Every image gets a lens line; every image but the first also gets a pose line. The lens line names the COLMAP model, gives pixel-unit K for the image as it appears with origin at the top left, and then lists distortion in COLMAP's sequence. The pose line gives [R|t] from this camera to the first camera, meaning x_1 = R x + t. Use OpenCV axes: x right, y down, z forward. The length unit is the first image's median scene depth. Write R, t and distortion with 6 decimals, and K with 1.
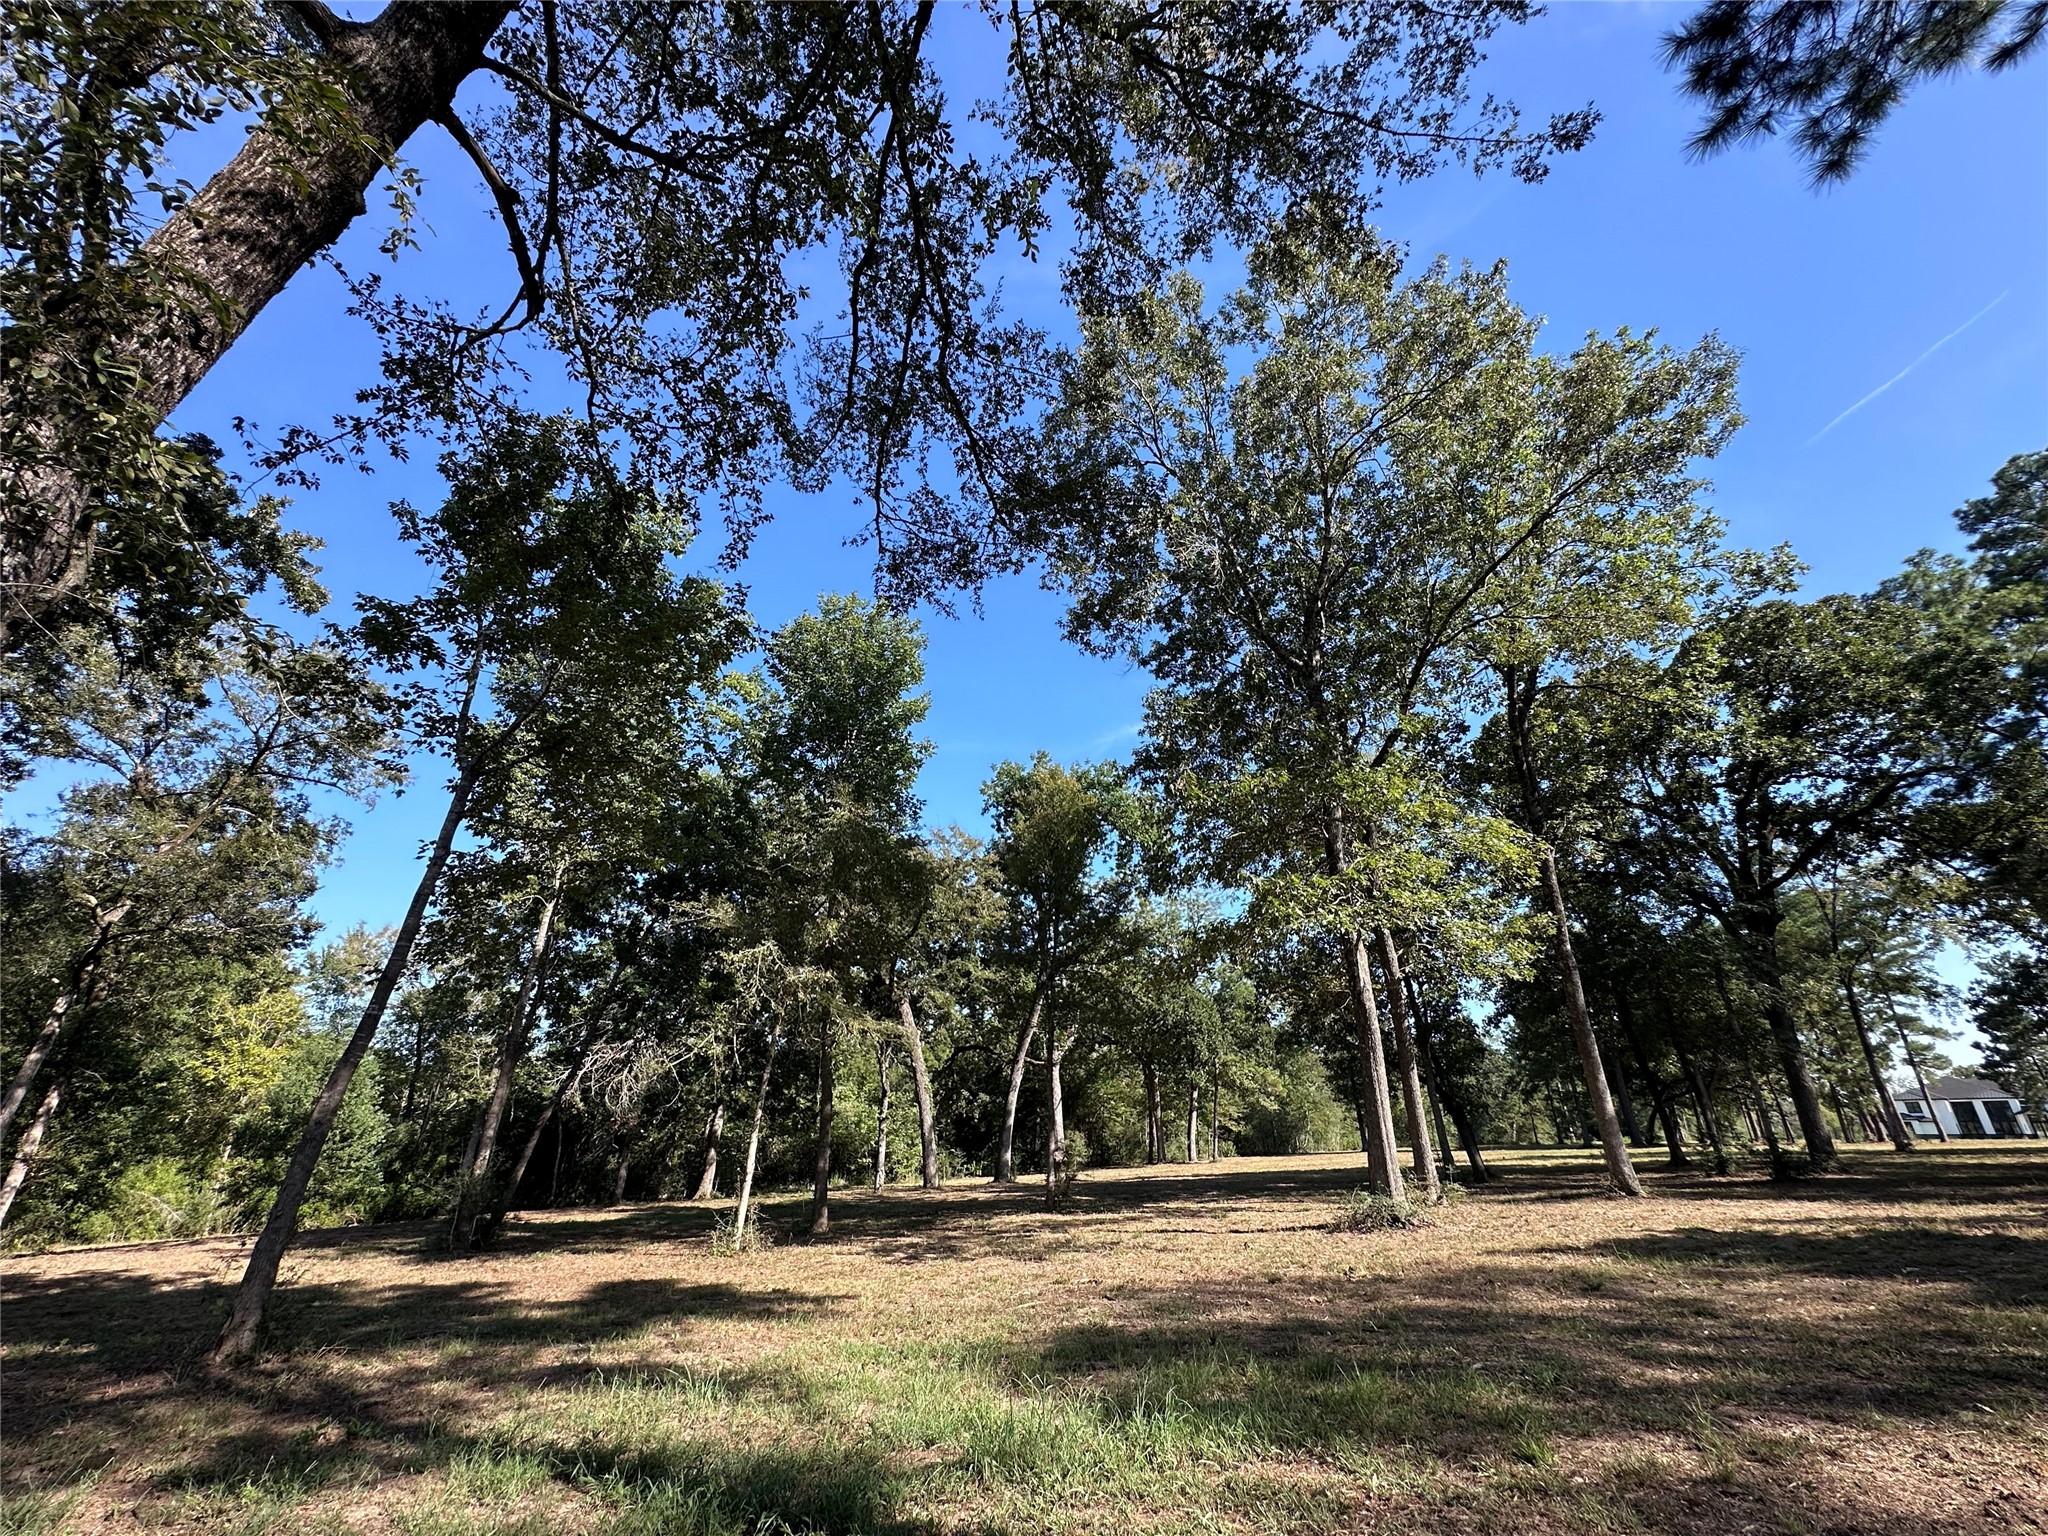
lens RADIAL K [[815.1, 0, 1024.0], [0, 815.1, 768.0], [0, 0, 1]] dist [0.000114, -0.000142]
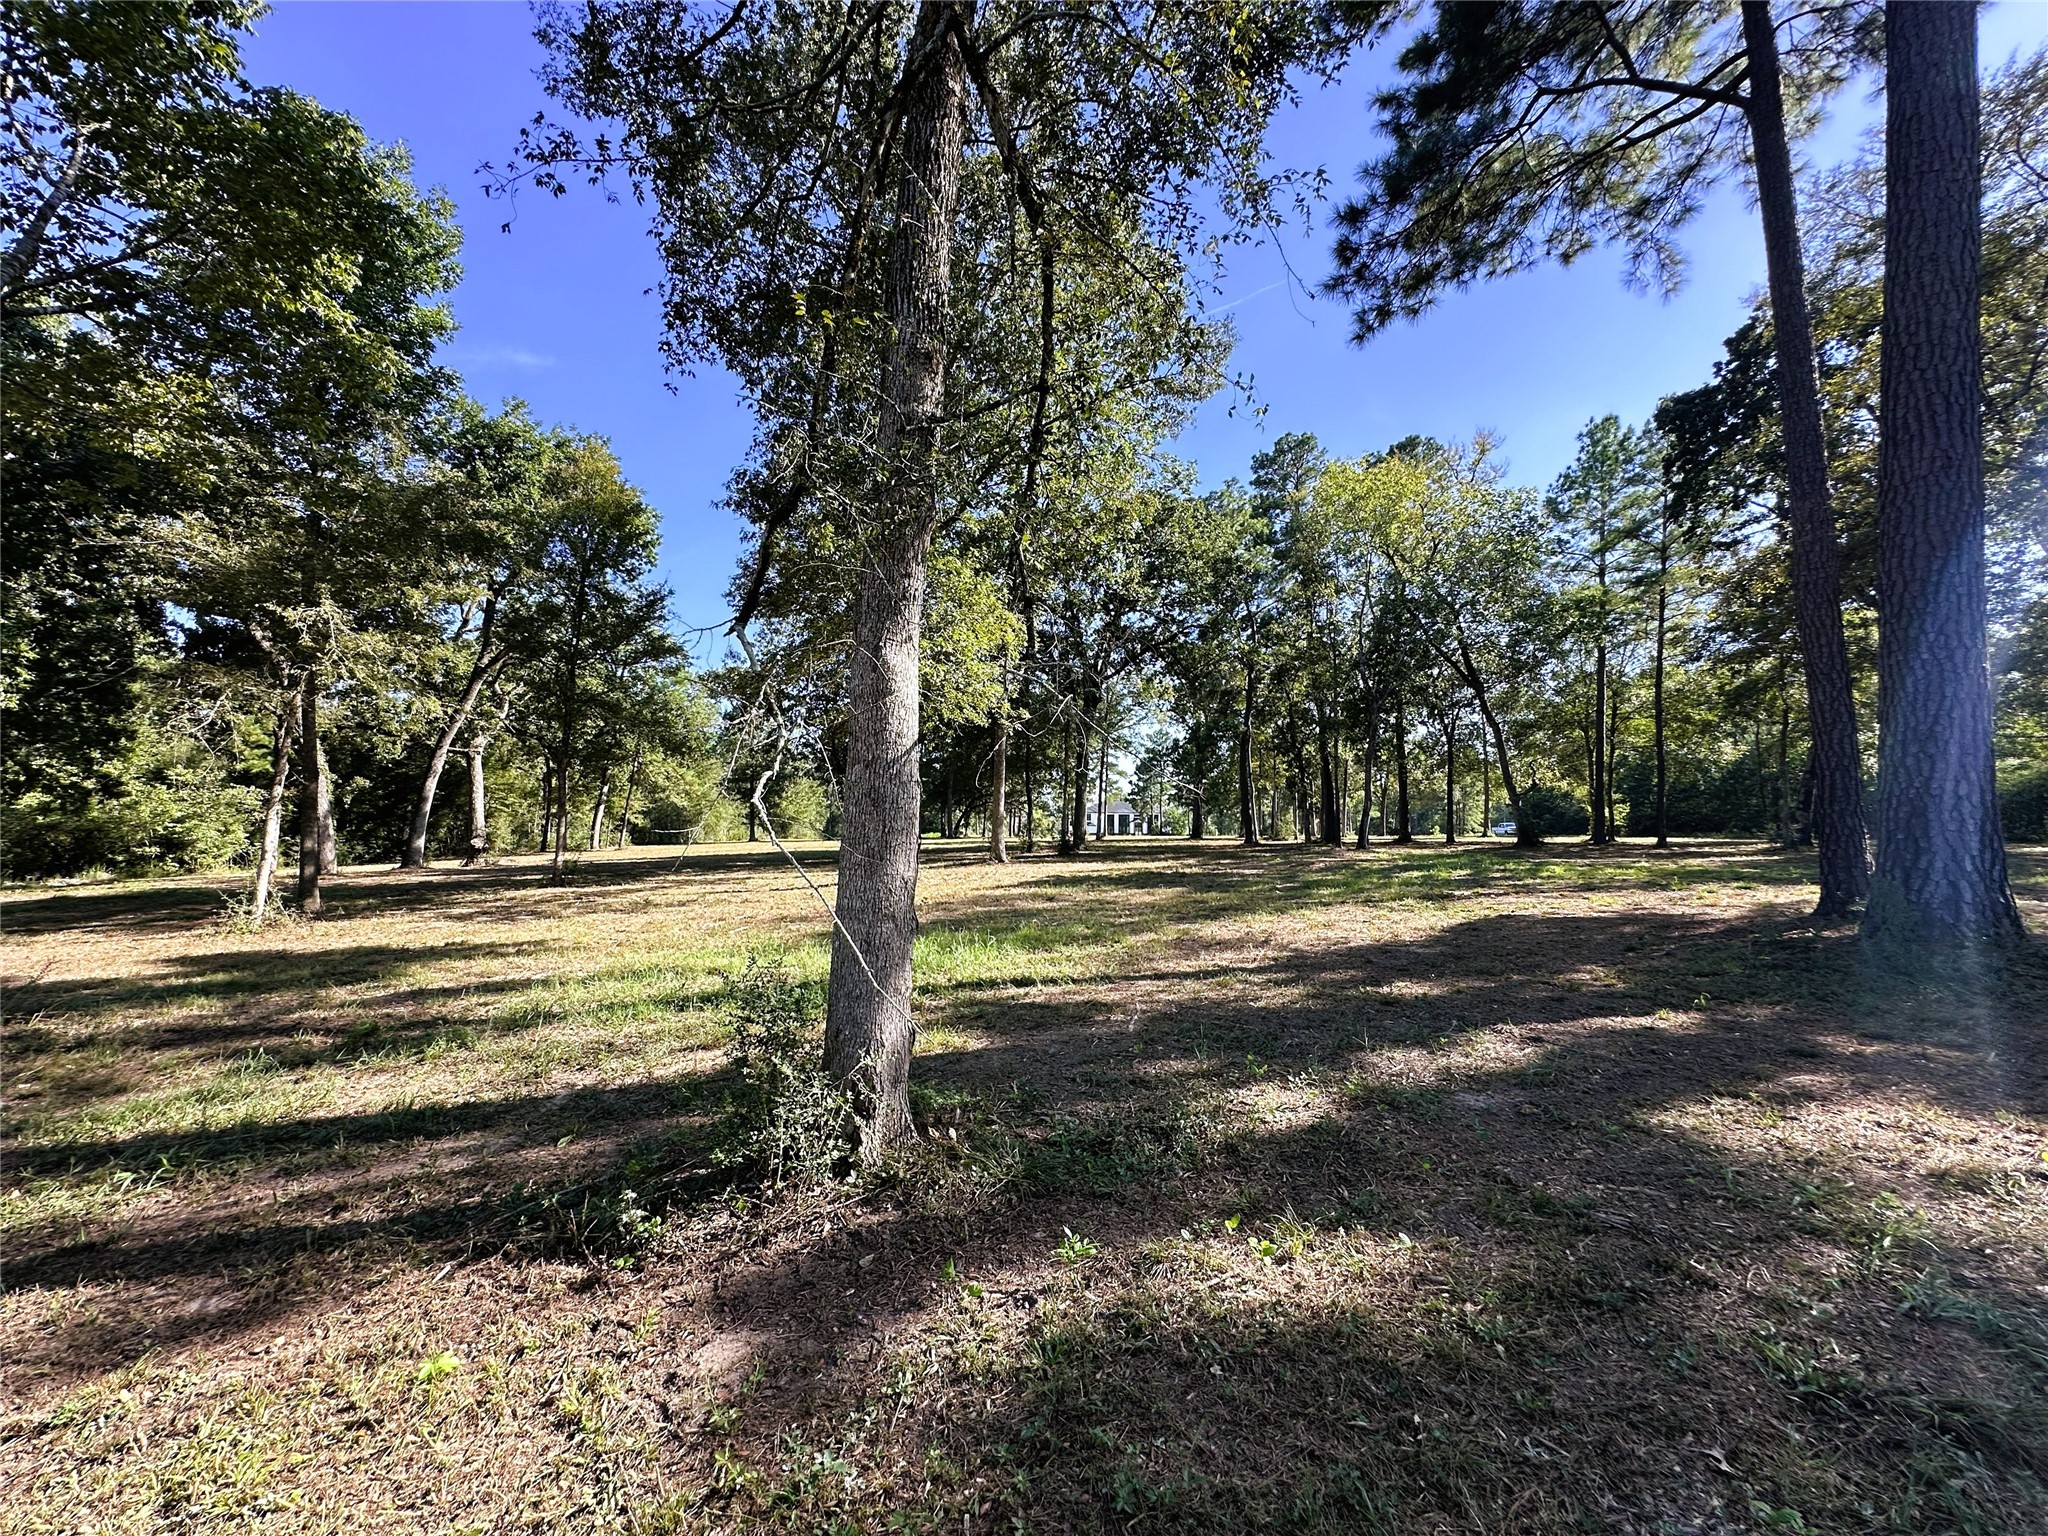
lens RADIAL K [[815.1, 0, 1024.0], [0, 815.1, 768.0], [0, 0, 1]] dist [0.000114, -0.000142]
pose [[0.751718, 0.060583, 0.656696, -0.138149], [-0.280747, 0.930433, 0.235534, -0.011703], [-0.596742, -0.361421, 0.716432, -0.040721]]
